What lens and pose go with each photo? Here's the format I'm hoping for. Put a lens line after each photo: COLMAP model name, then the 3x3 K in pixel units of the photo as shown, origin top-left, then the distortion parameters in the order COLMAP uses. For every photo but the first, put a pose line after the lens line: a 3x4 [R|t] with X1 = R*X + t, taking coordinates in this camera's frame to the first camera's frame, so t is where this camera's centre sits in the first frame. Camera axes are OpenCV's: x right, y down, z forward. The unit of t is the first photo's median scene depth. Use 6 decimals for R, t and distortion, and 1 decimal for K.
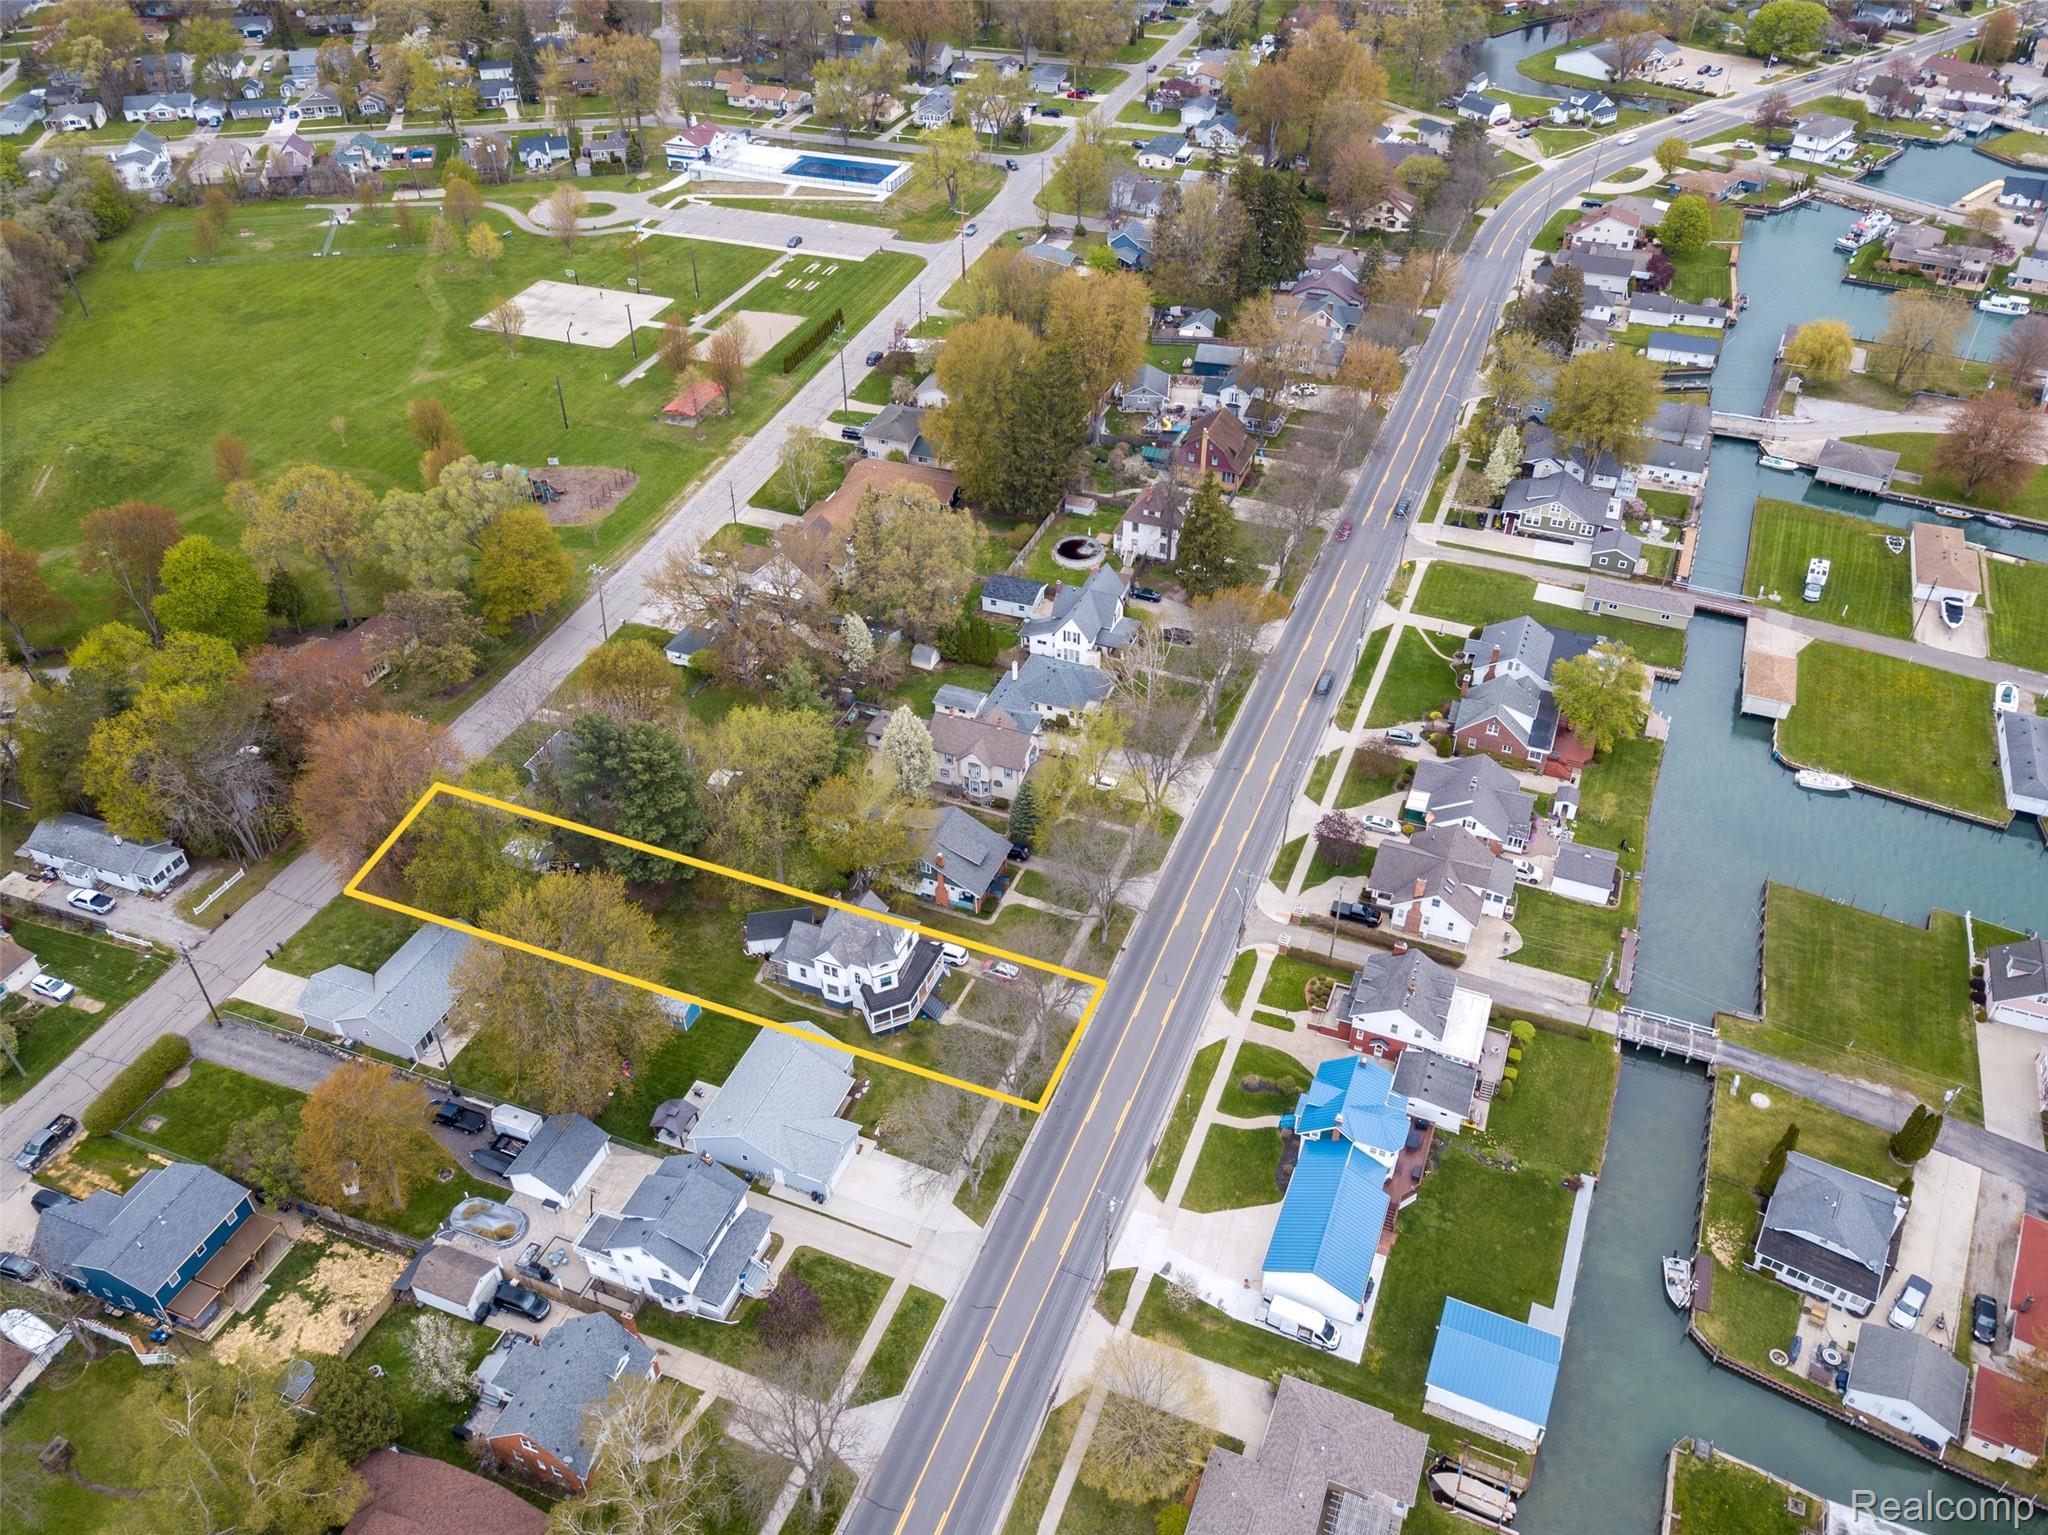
lens RADIAL K [[1553.2, 0, 1024.0], [0, 1553.2, 767.5], [0, 0, 1]] dist [0.020193, -0.005348]
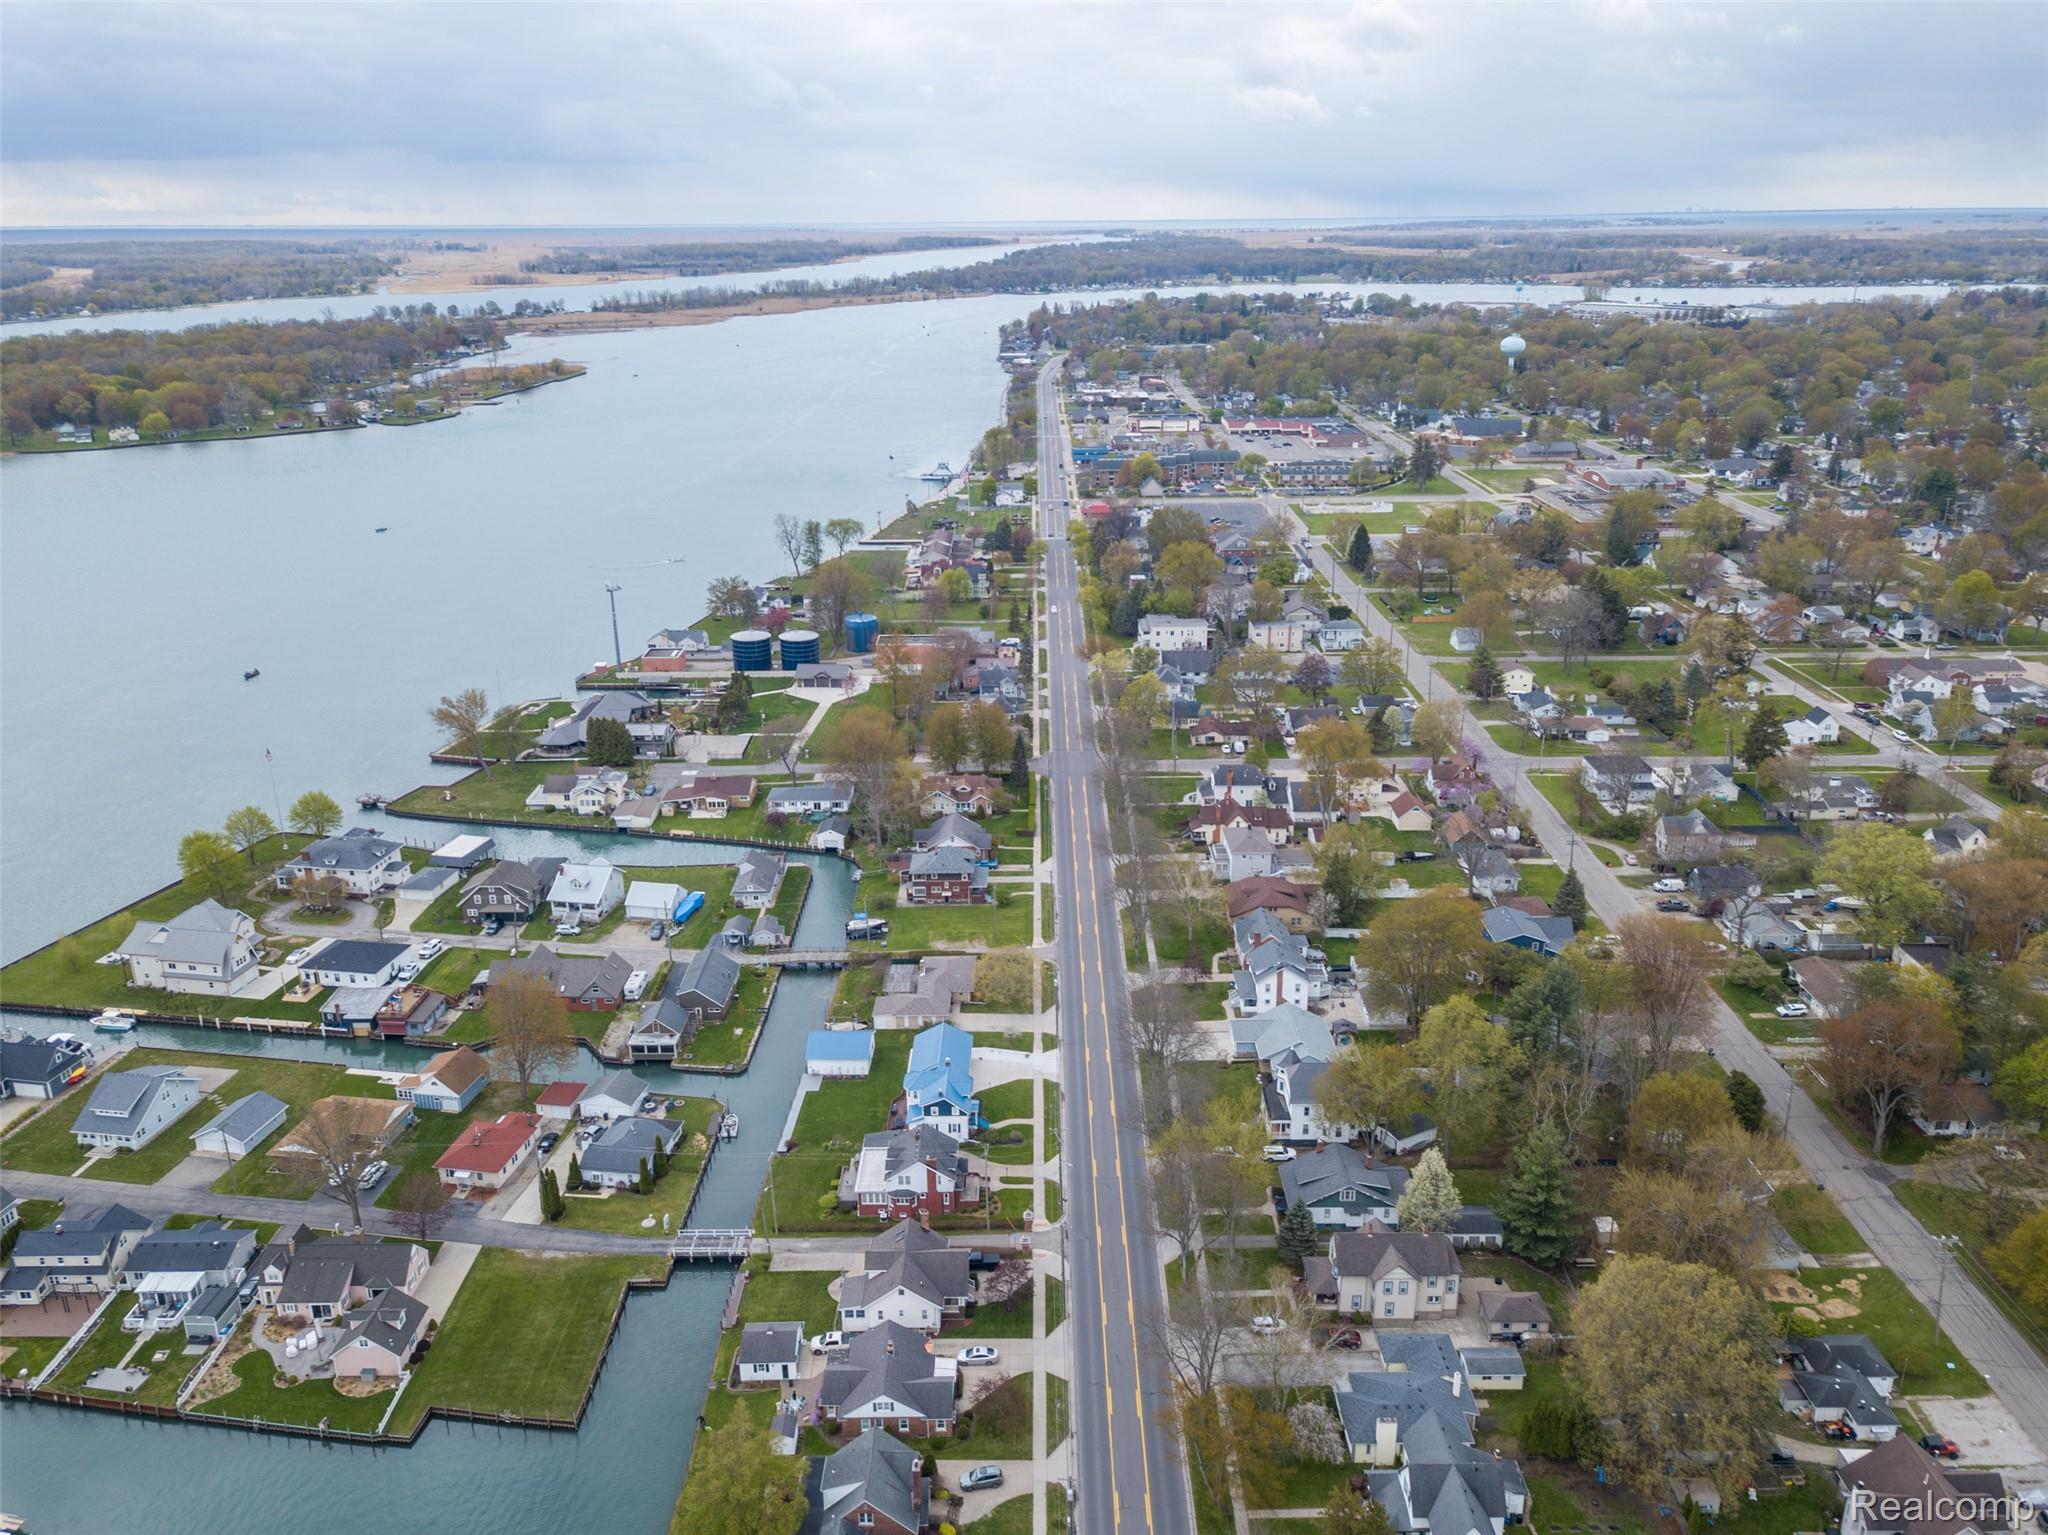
lens RADIAL K [[1553.2, 0, 1024.0], [0, 1553.2, 767.5], [0, 0, 1]] dist [0.020193, -0.005348]
pose [[-0.930358, 0.142898, -0.337659, 0.495616], [-0.209078, 0.549759, 0.808735, -0.976063], [0.301198, 0.823010, -0.481596, 1.233144]]
